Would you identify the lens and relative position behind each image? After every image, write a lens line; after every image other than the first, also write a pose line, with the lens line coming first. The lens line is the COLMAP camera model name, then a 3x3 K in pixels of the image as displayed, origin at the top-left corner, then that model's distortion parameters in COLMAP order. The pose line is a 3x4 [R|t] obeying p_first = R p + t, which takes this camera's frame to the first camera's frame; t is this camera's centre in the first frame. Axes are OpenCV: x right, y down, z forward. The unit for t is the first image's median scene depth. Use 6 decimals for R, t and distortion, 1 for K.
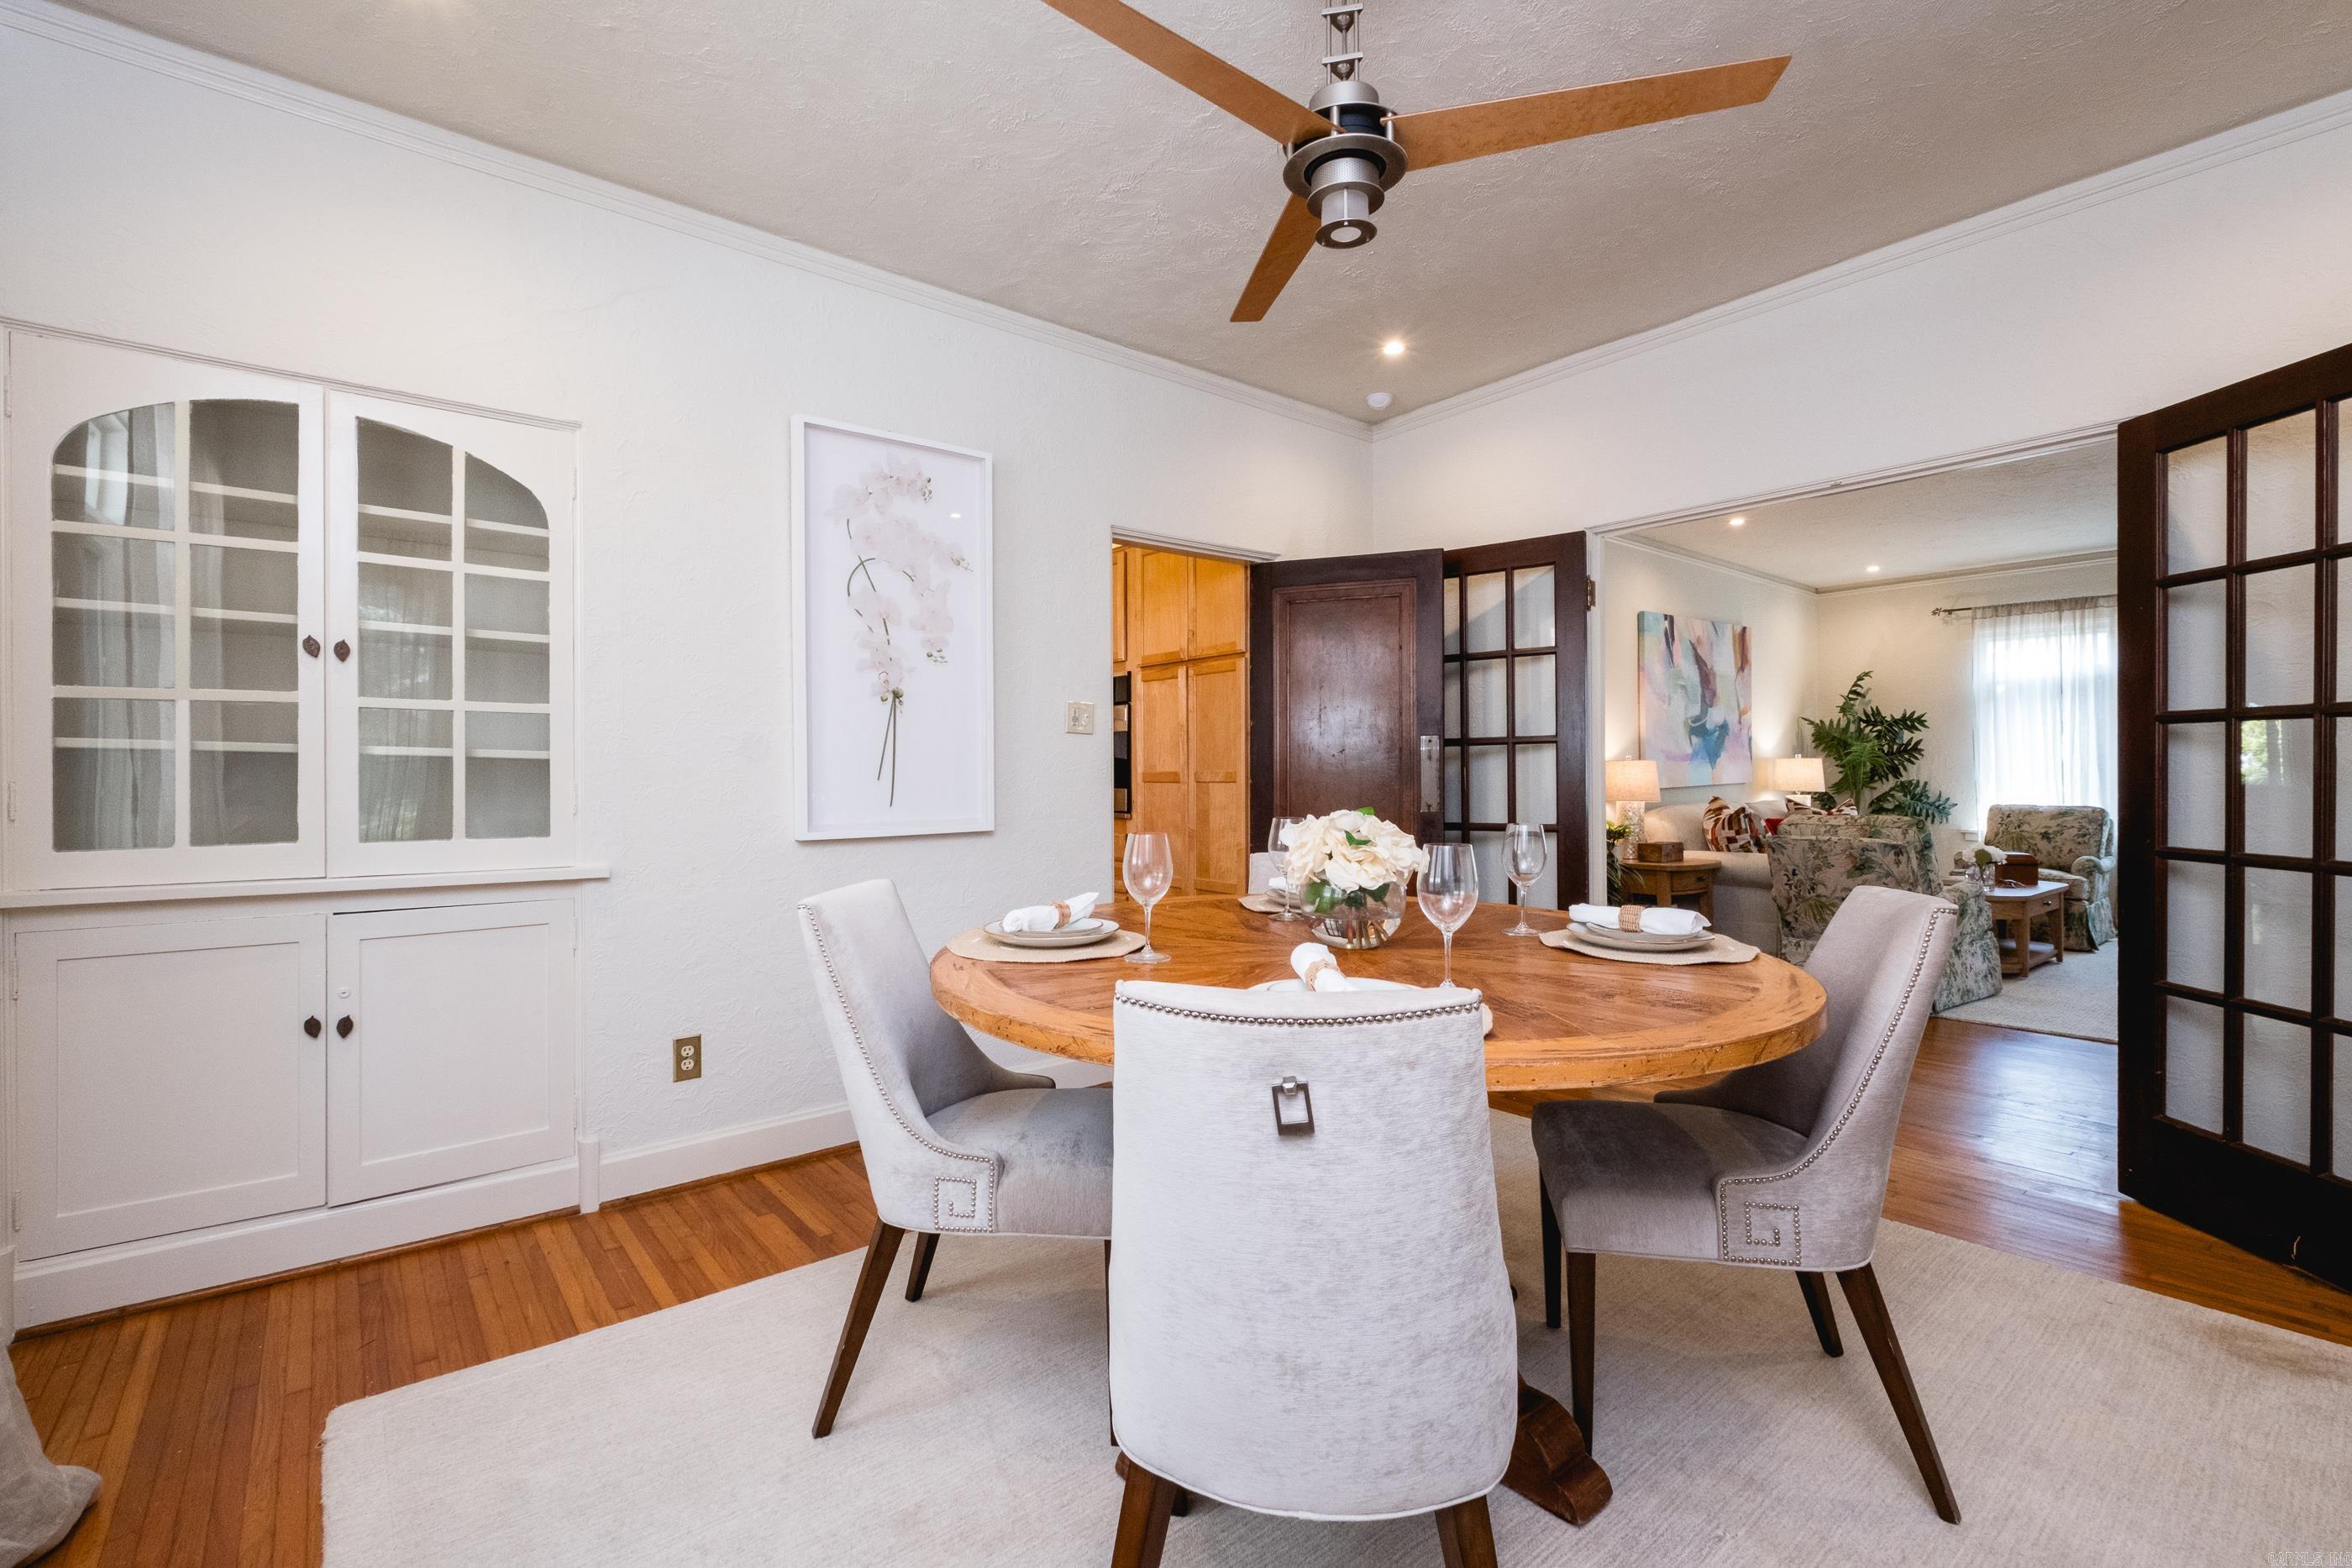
lens RADIAL K [[1017.7, 0, 1183.3], [0, 1017.7, 776.1], [0, 0, 1]] dist [0.001618, 0.000025]
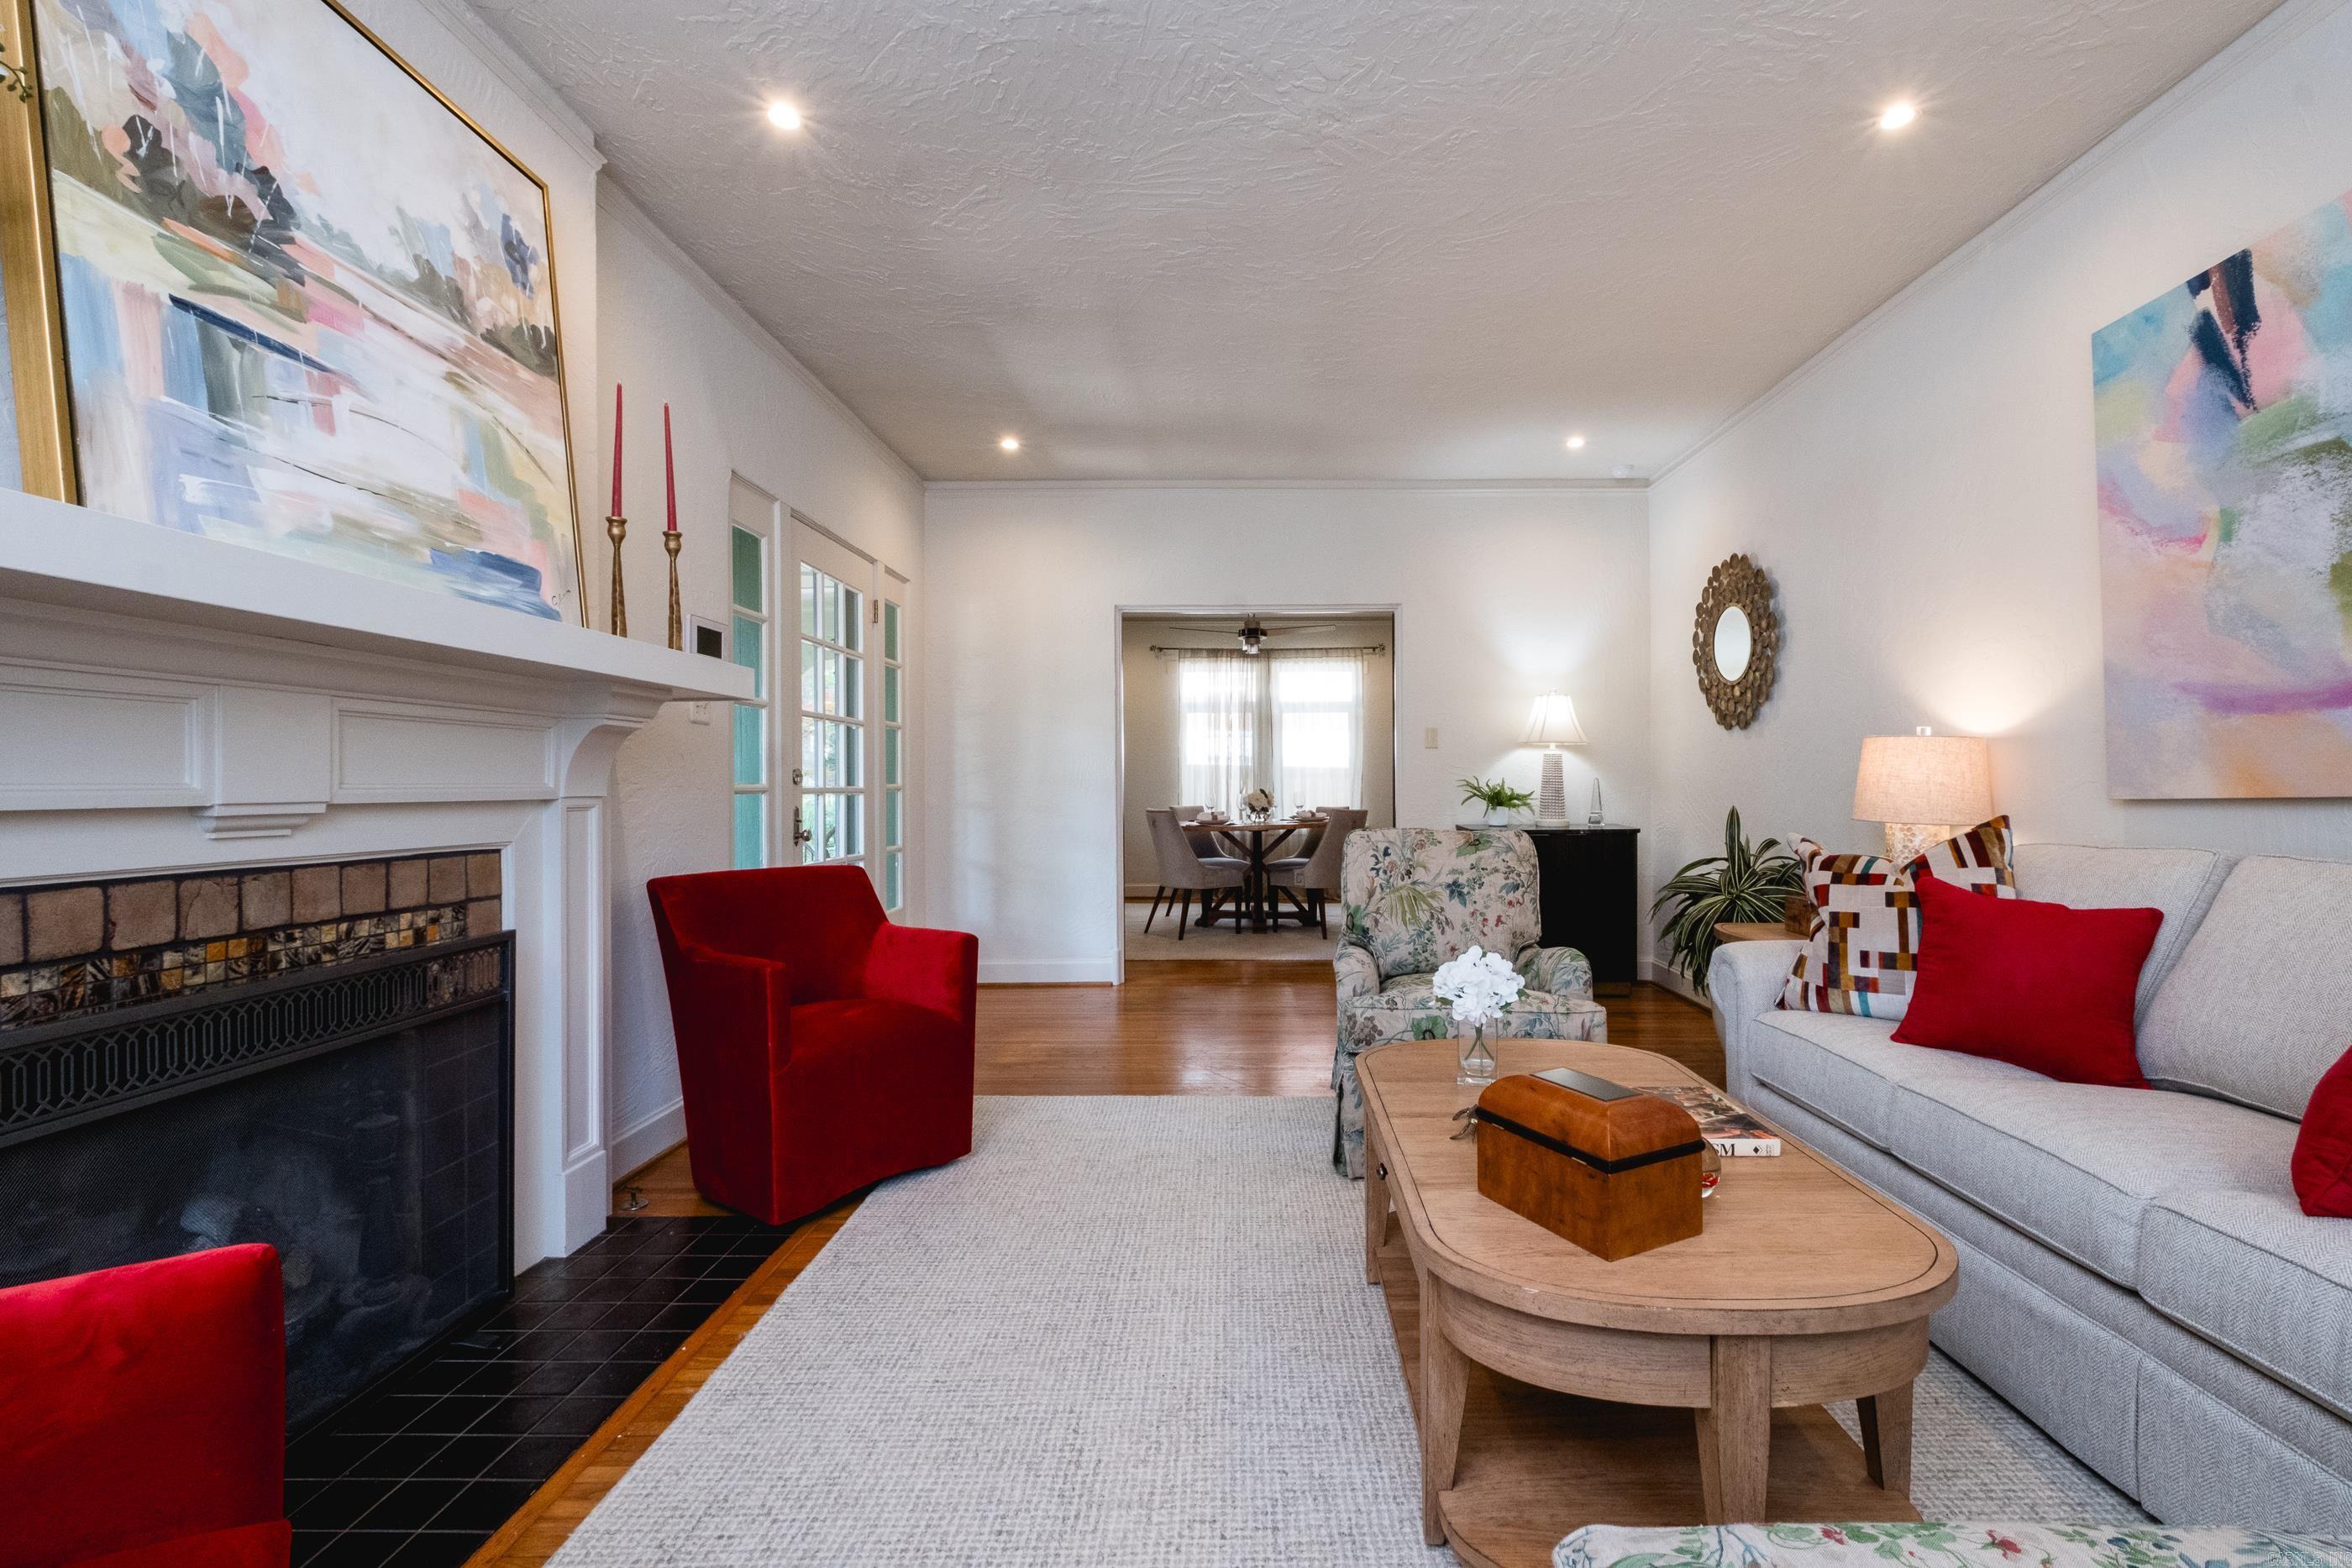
lens RADIAL K [[1016.5, 0, 1259.5], [0, 1016.5, 771.1], [0, 0, 1]] dist [-0.000990, -0.000141]
pose [[-0.615017, -0.005546, -0.788494, 0.969888], [0.007532, 0.999888, -0.012908, 0.005102], [0.788478, -0.013877, -0.614907, 1.007607]]
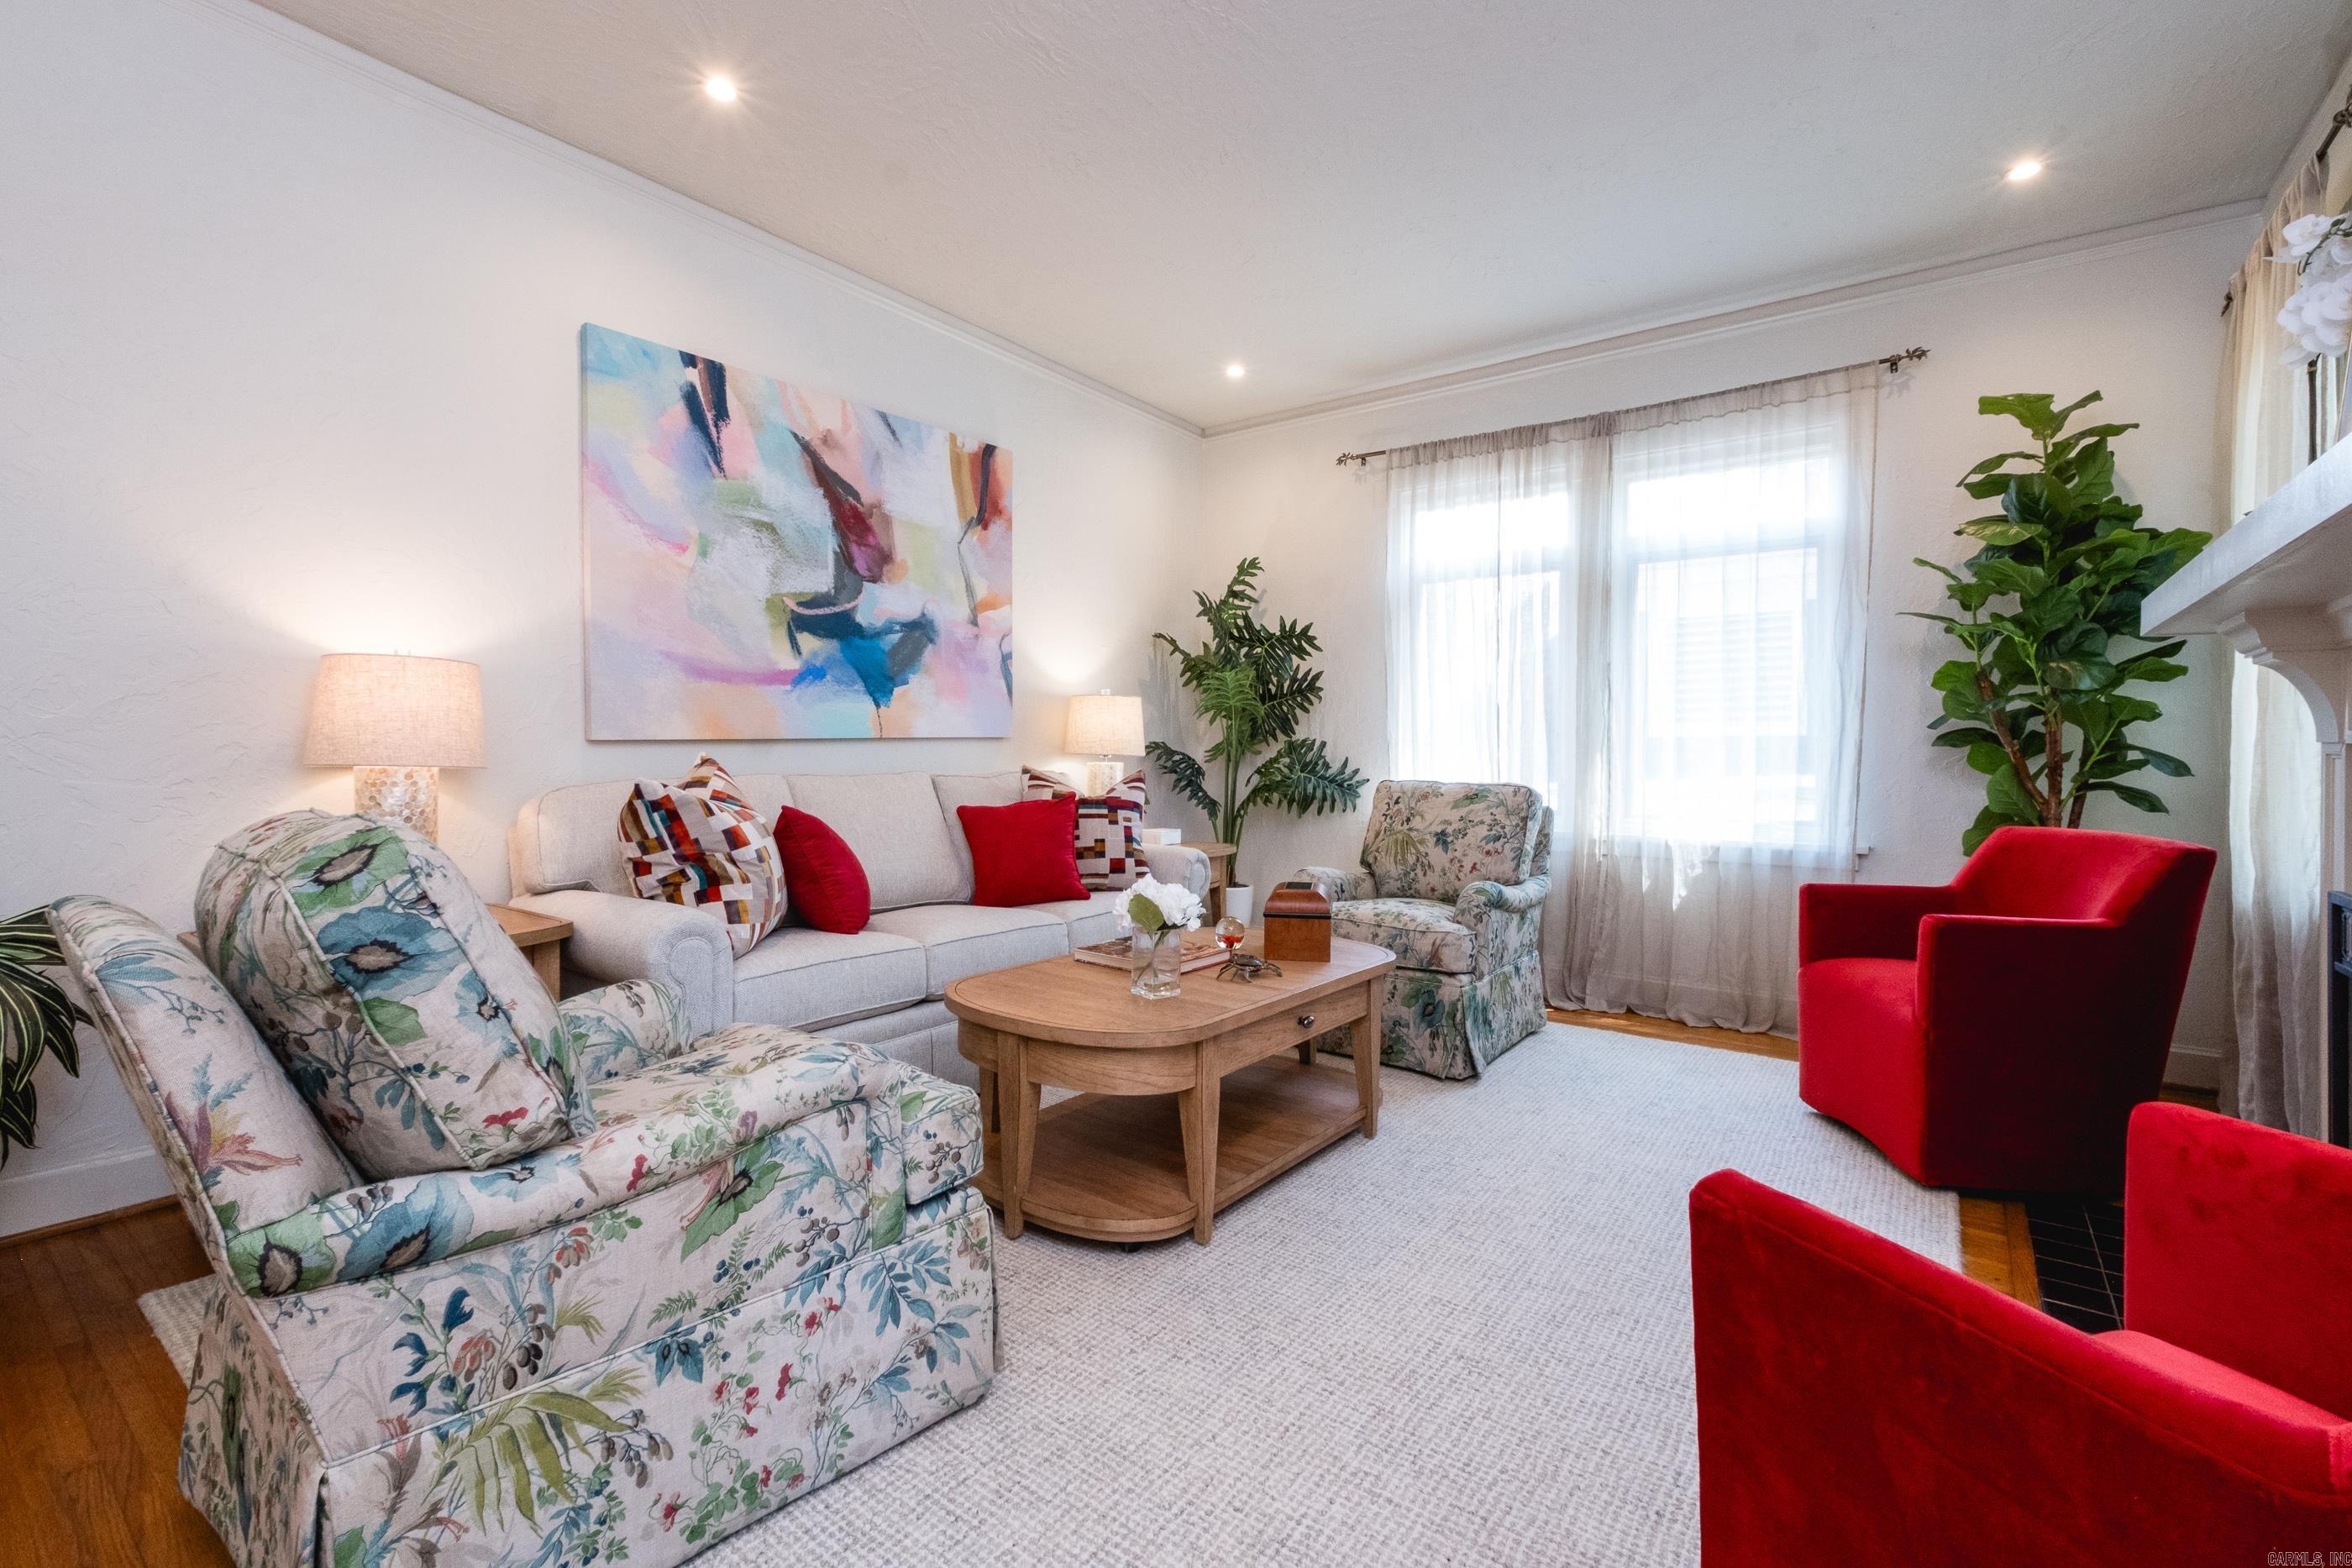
lens RADIAL K [[1015.9, 0, 1179.0], [0, 1015.9, 748.0], [0, 0, 1]] dist [-0.001853, -0.000110]
pose [[0.968977, 0.013953, 0.246755, 0.604404], [-0.013333, 0.999902, -0.004184, 0.015249], [-0.246789, 0.000764, 0.969069, 0.535494]]
